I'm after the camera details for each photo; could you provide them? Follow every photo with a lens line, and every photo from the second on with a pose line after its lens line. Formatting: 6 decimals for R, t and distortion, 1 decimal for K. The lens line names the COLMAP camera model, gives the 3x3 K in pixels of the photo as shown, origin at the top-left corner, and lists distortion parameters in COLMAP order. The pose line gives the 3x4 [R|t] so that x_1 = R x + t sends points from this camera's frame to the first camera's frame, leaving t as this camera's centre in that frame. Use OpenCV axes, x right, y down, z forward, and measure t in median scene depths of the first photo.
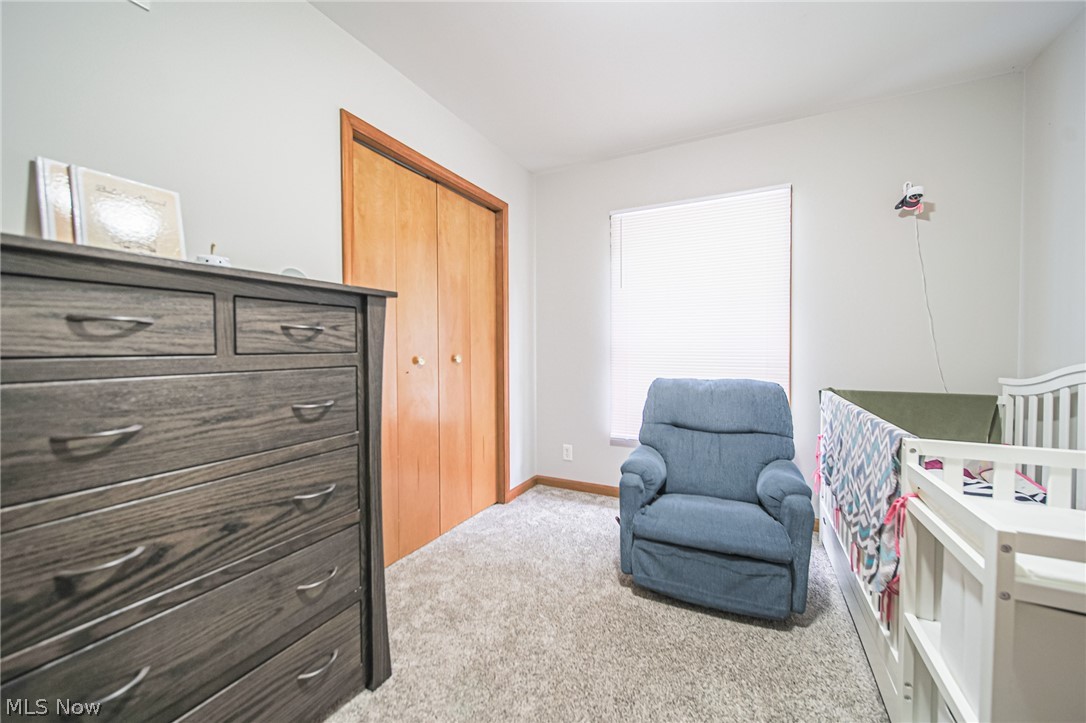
lens RADIAL K [[411.9, 0, 544.1], [0, 411.9, 356.4], [0, 0, 1]] dist [-0.003738, -0.000937]
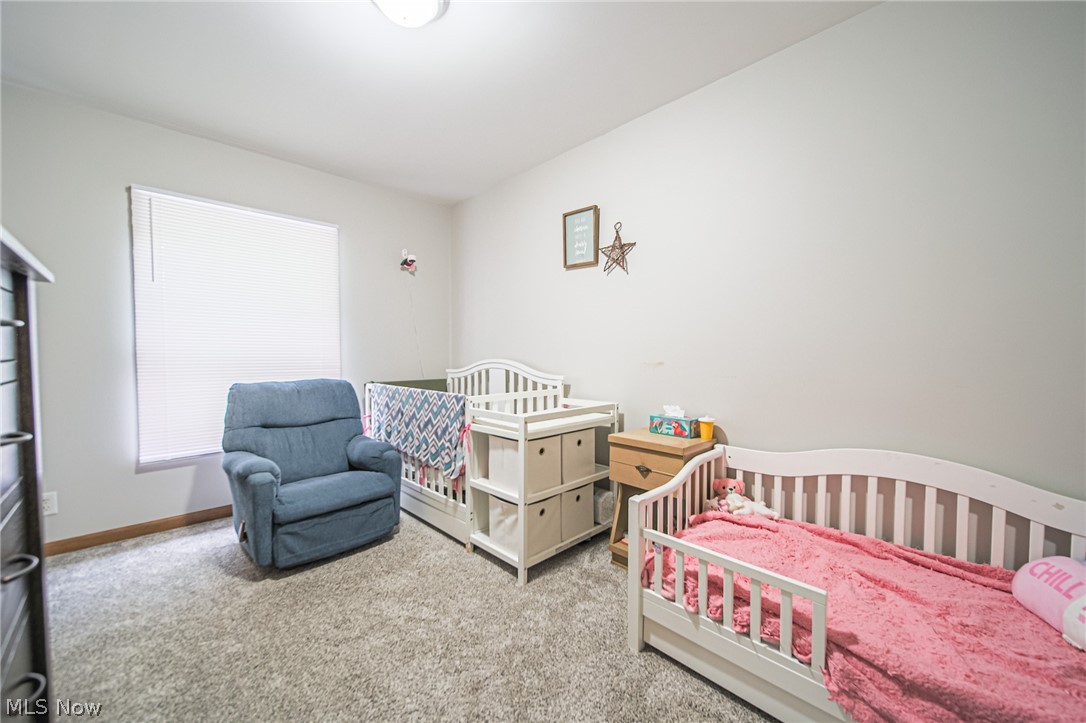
lens RADIAL K [[411.9, 0, 542.2], [0, 411.9, 365.3], [0, 0, 1]] dist [-0.003738, -0.000937]
pose [[0.320720, -0.027708, 0.946769, -0.567980], [0.016965, 0.999580, 0.023506, -0.003133], [-0.947022, 0.008523, 0.321055, -0.021389]]
